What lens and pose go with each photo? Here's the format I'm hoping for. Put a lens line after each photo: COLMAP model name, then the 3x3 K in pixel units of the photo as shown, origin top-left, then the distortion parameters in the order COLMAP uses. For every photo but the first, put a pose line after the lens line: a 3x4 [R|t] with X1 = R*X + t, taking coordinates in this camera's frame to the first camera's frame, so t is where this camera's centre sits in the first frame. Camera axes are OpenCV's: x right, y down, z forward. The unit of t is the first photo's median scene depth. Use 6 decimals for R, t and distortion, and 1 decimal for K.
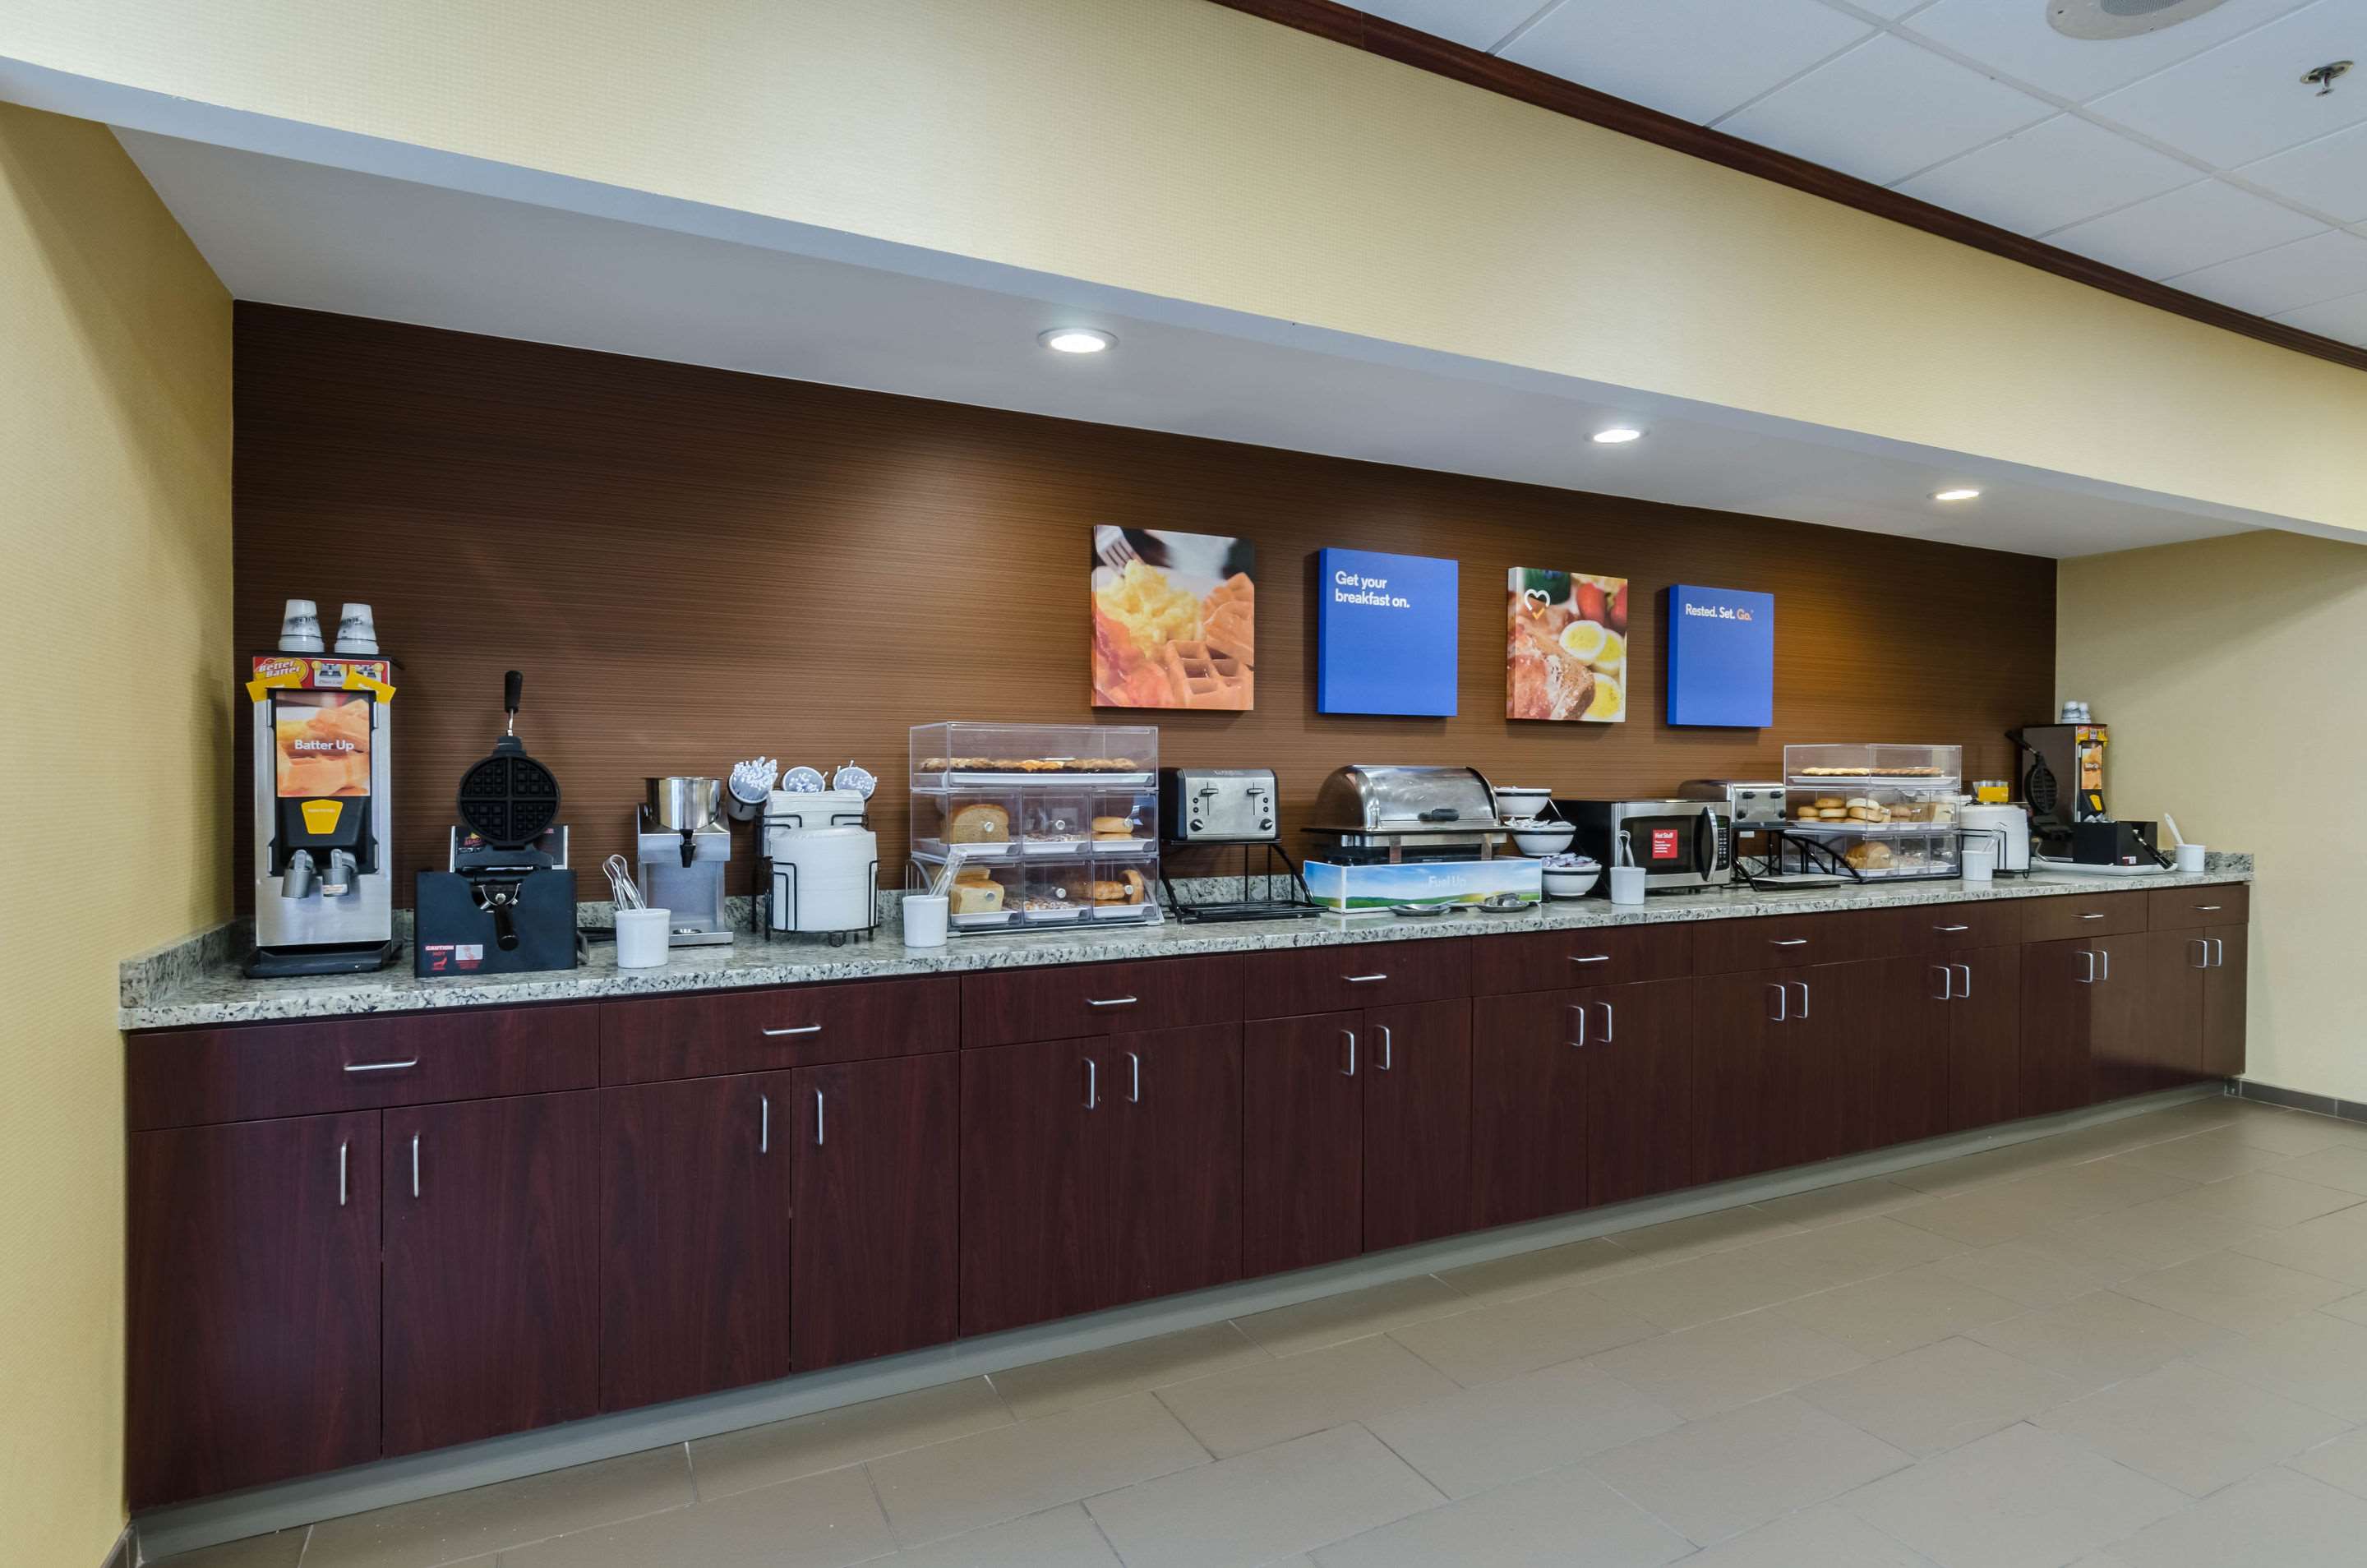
lens RADIAL K [[1287.1, 0, 1183.5], [0, 1287.1, 784.0], [0, 0, 1]] dist [-0.001144, -0.000579]
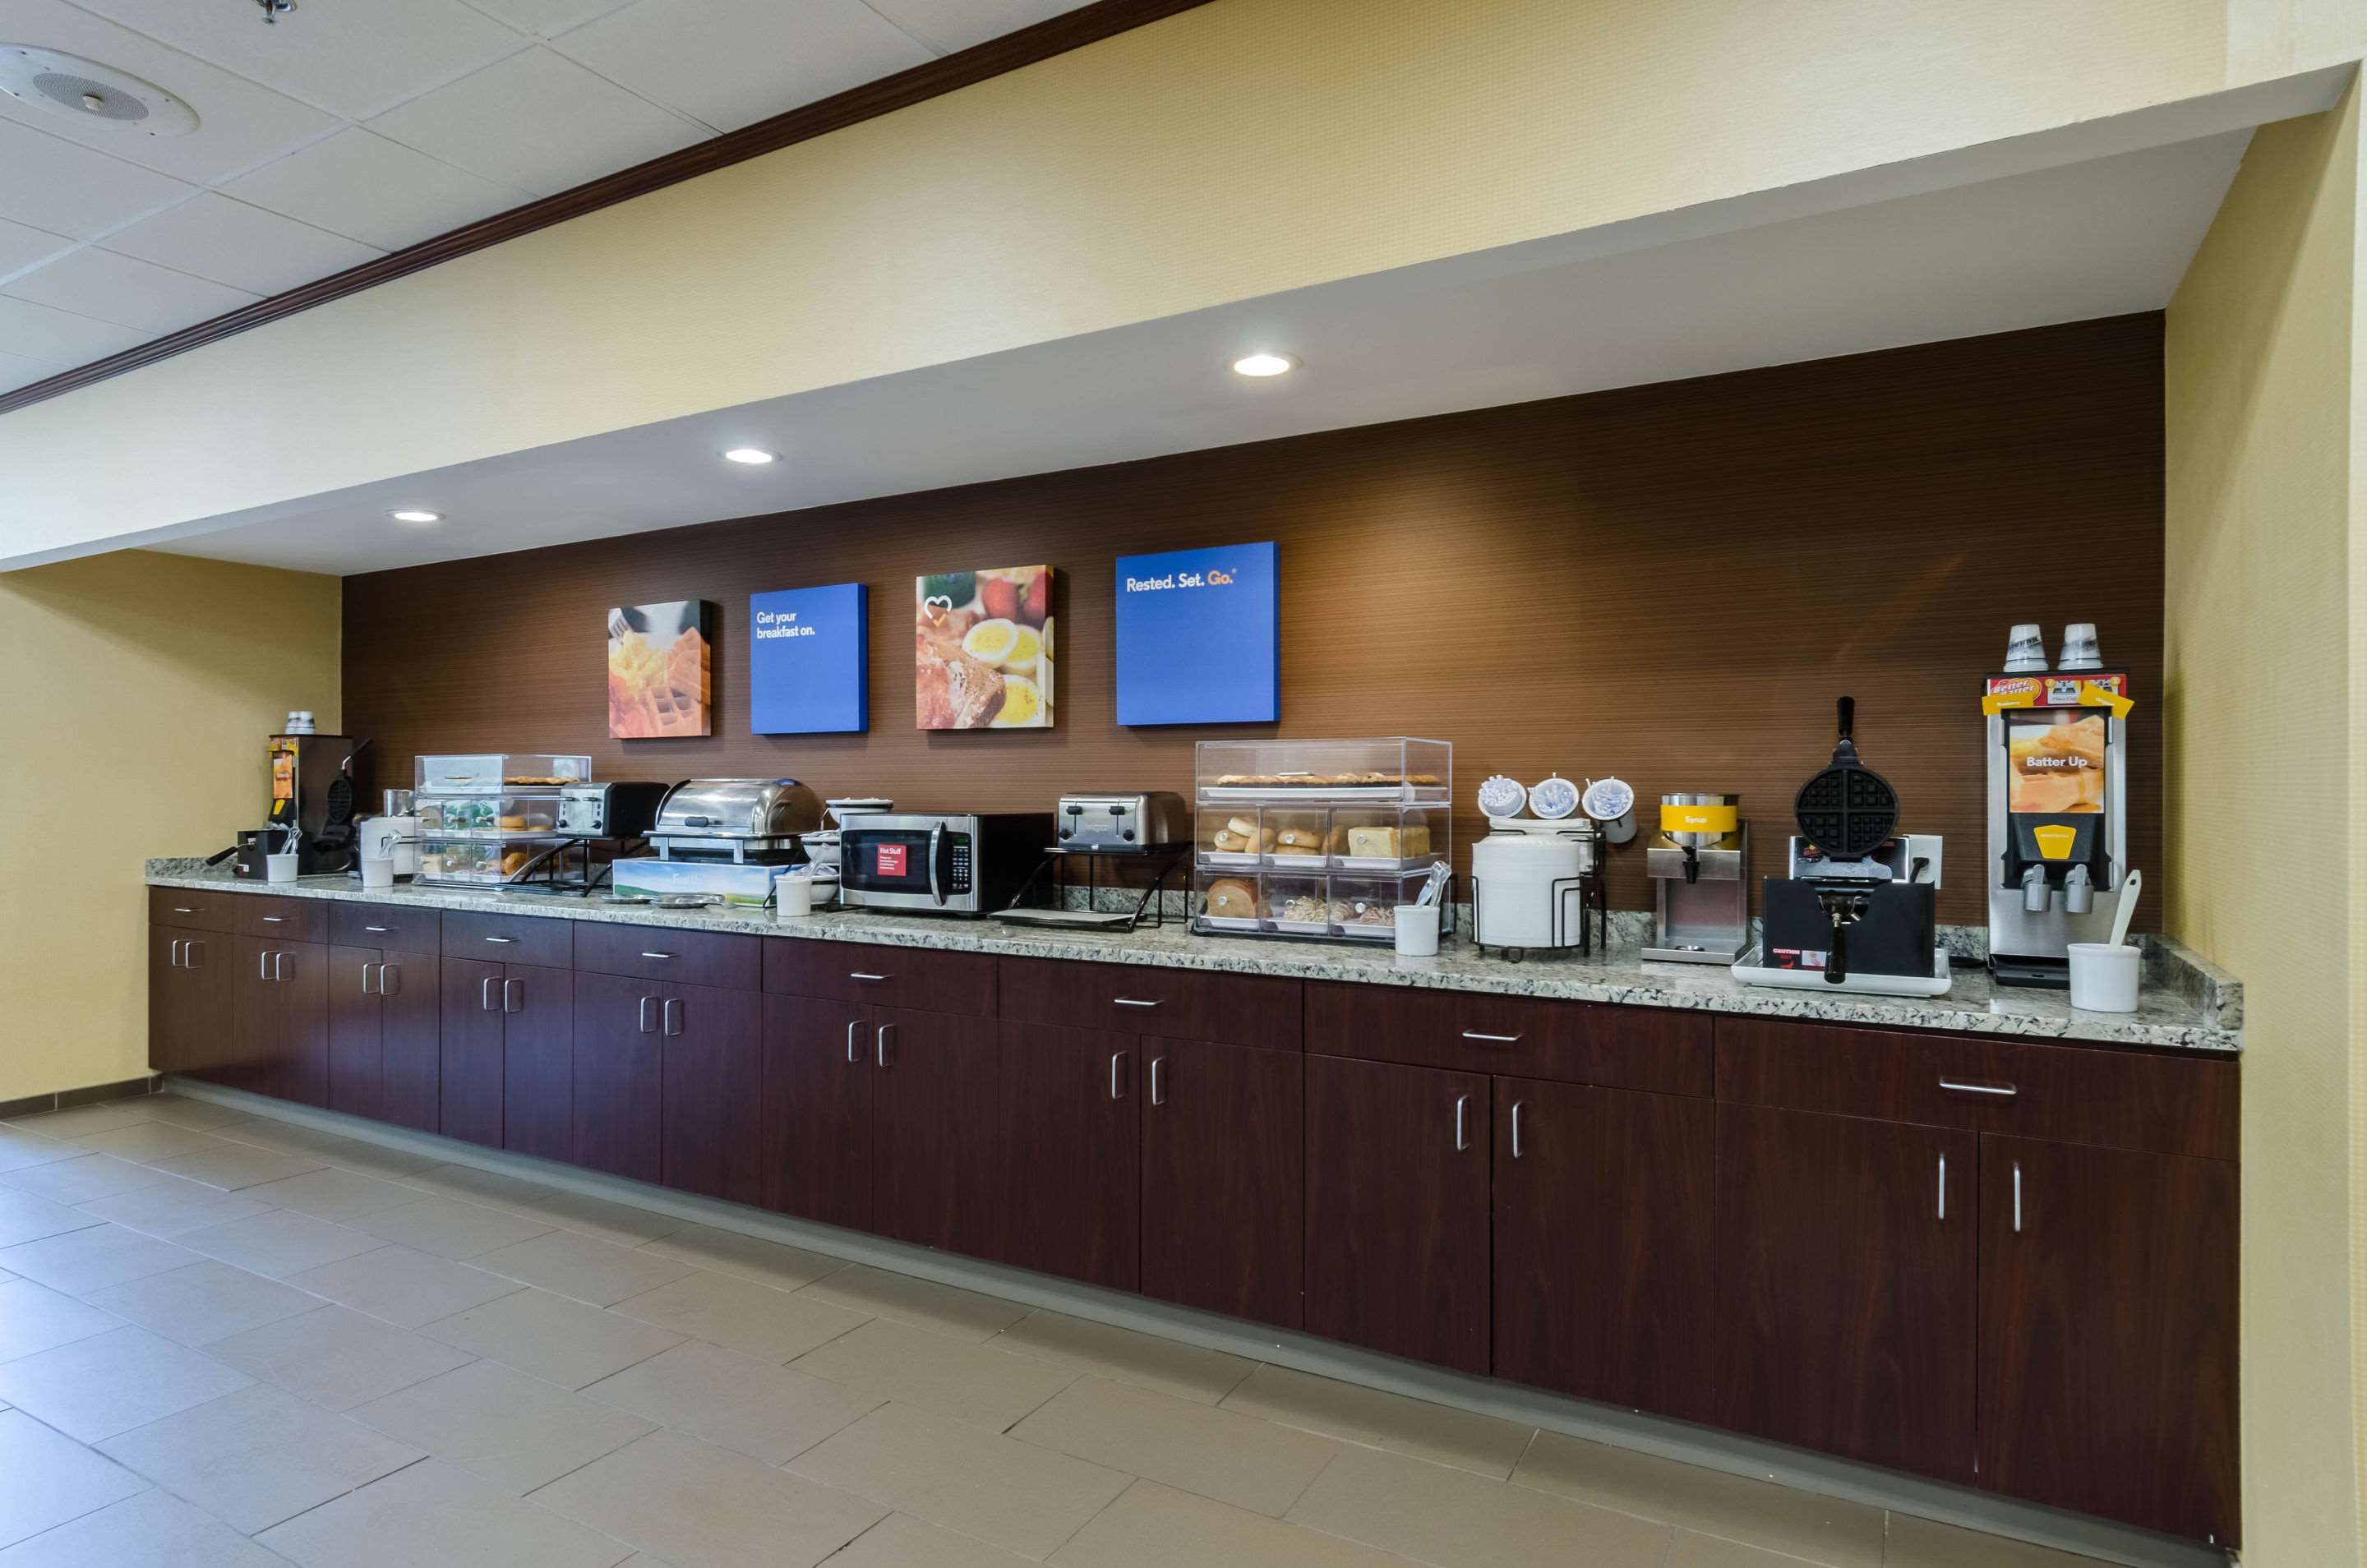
lens RADIAL K [[1263.5, 0, 1171.5], [0, 1263.5, 778.8], [0, 0, 1]] dist [0.001737, -0.000476]
pose [[0.547432, -0.008008, -0.836812, 1.162983], [-0.003661, 0.999922, -0.011964, -0.002020], [0.836842, 0.009613, 0.547360, 0.622196]]
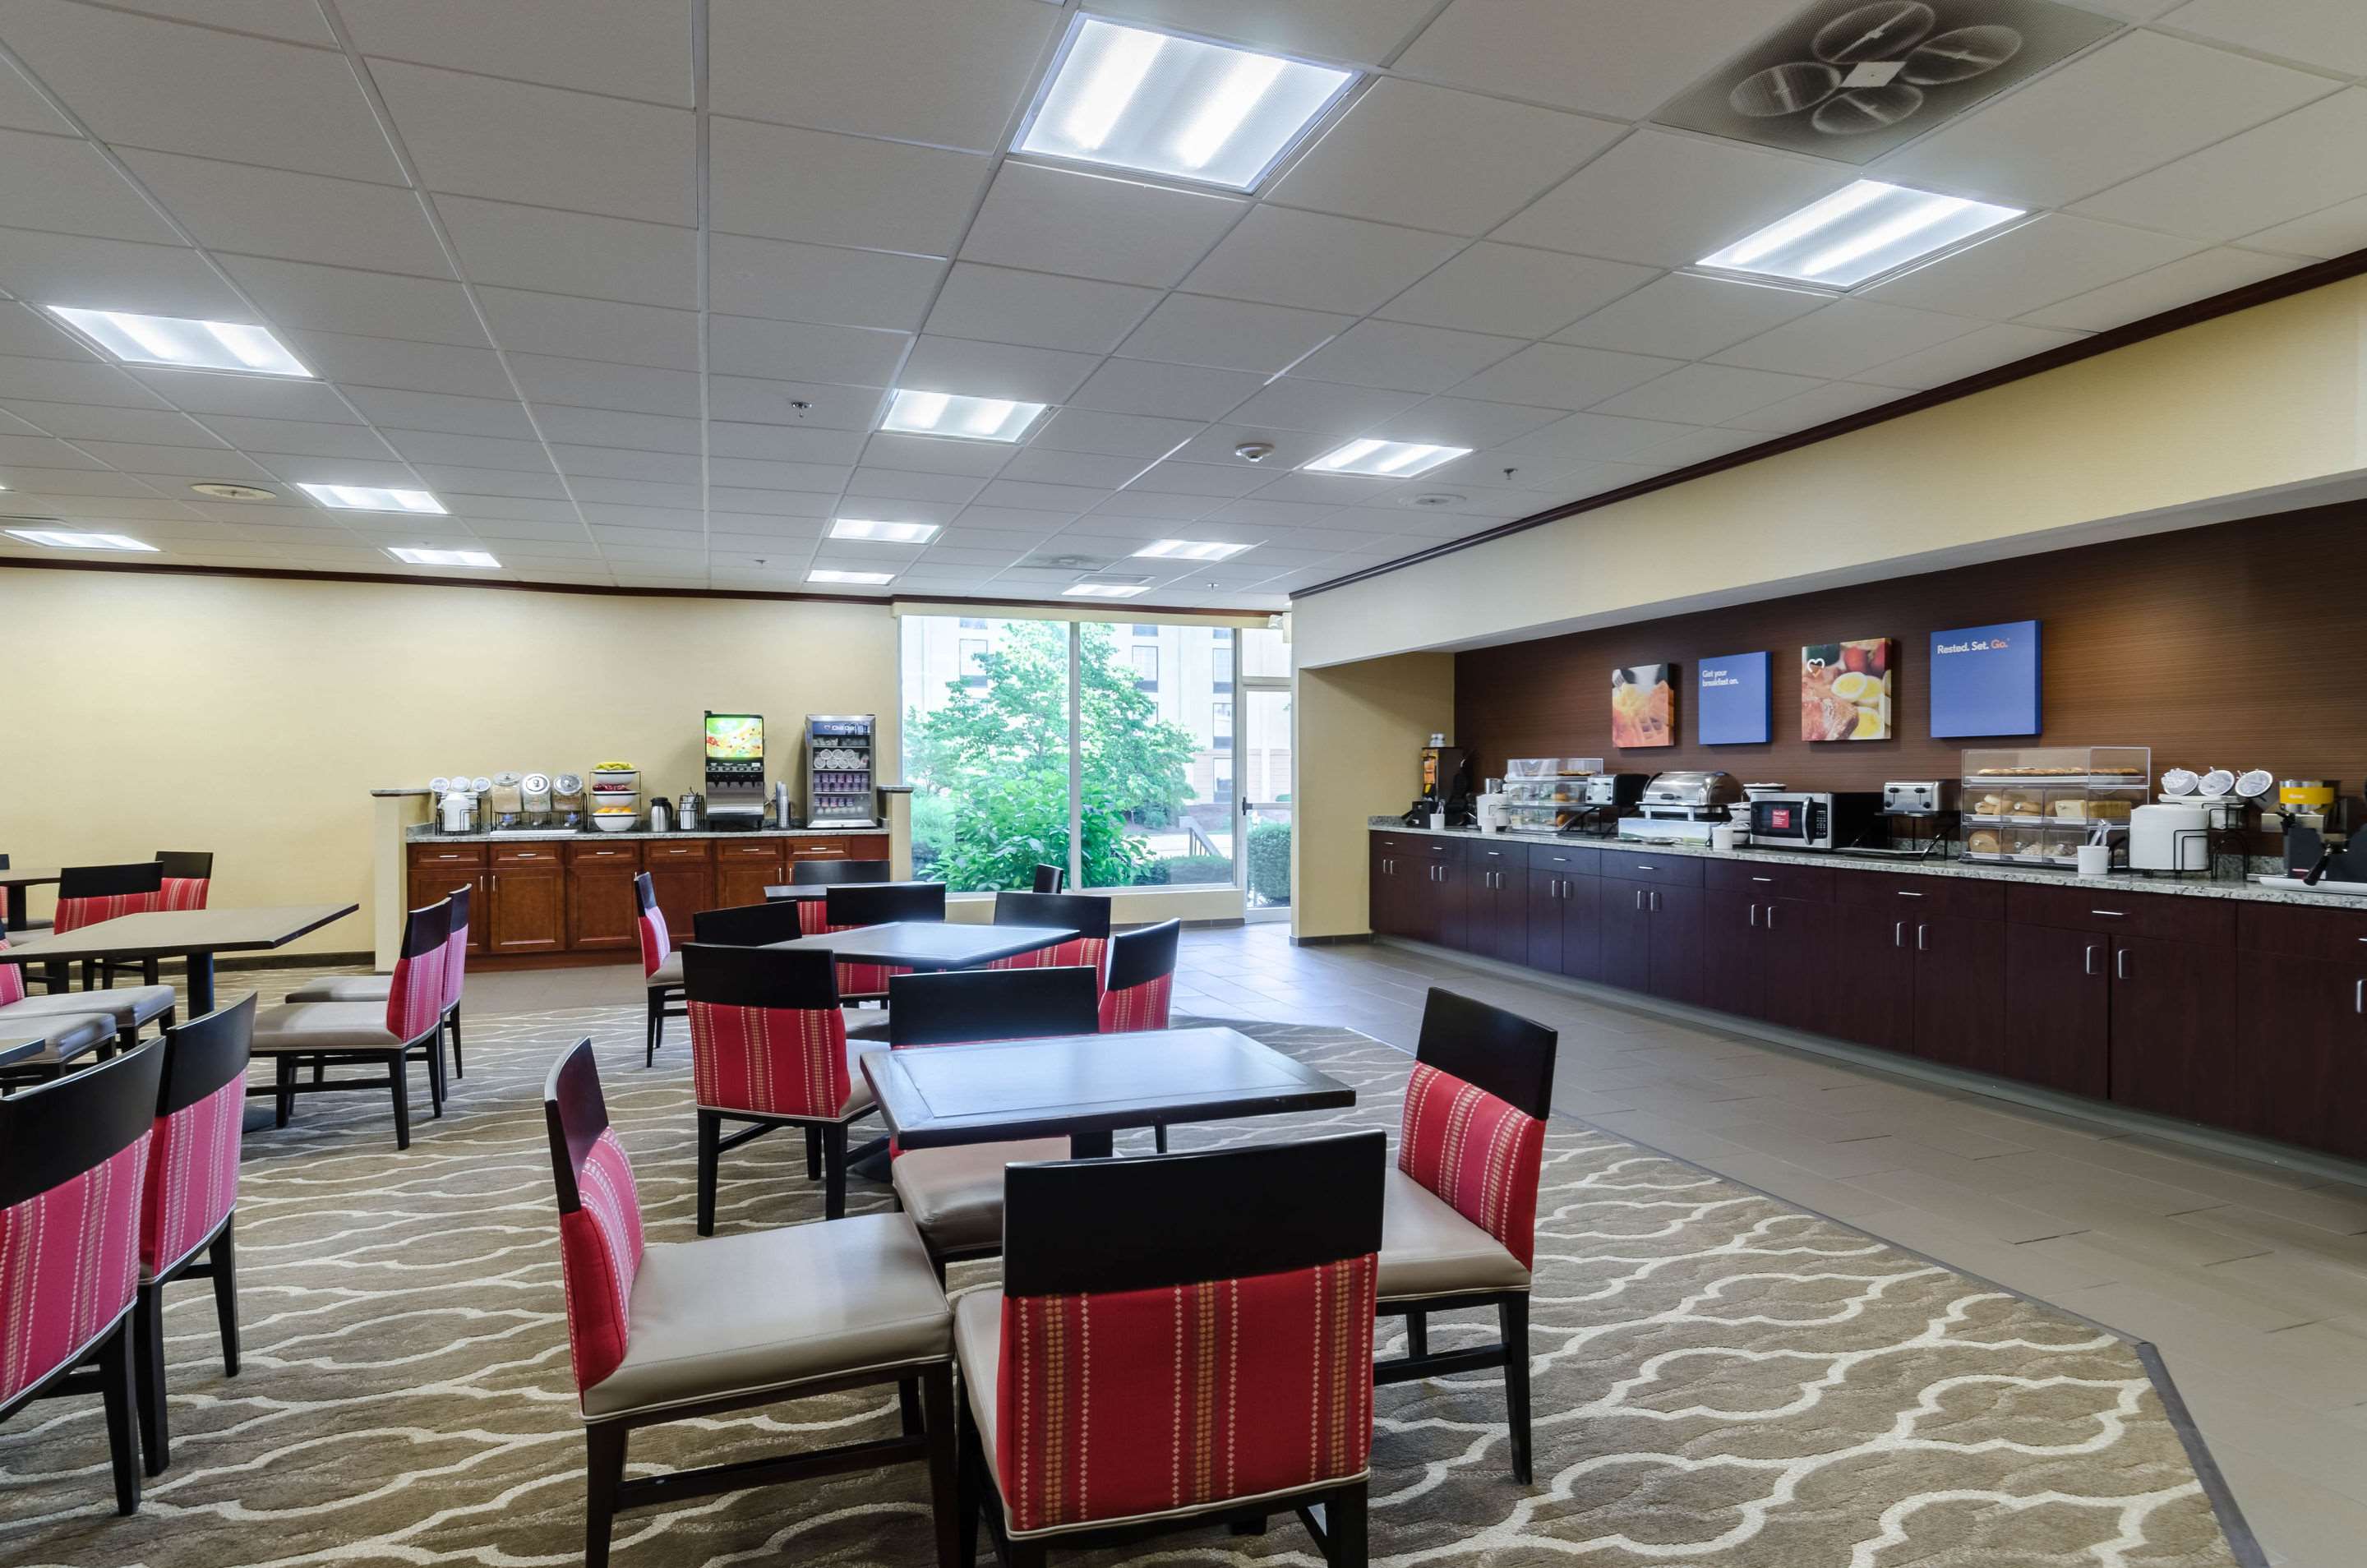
lens RADIAL K [[1287.1, 0, 1183.5], [0, 1287.1, 784.0], [0, 0, 1]] dist [-0.001144, -0.000579]
pose [[-0.129976, 0.002538, -0.991514, 1.927848], [-0.004957, 0.999983, 0.003210, 0.001388], [0.991505, 0.005332, -0.129961, 0.434771]]
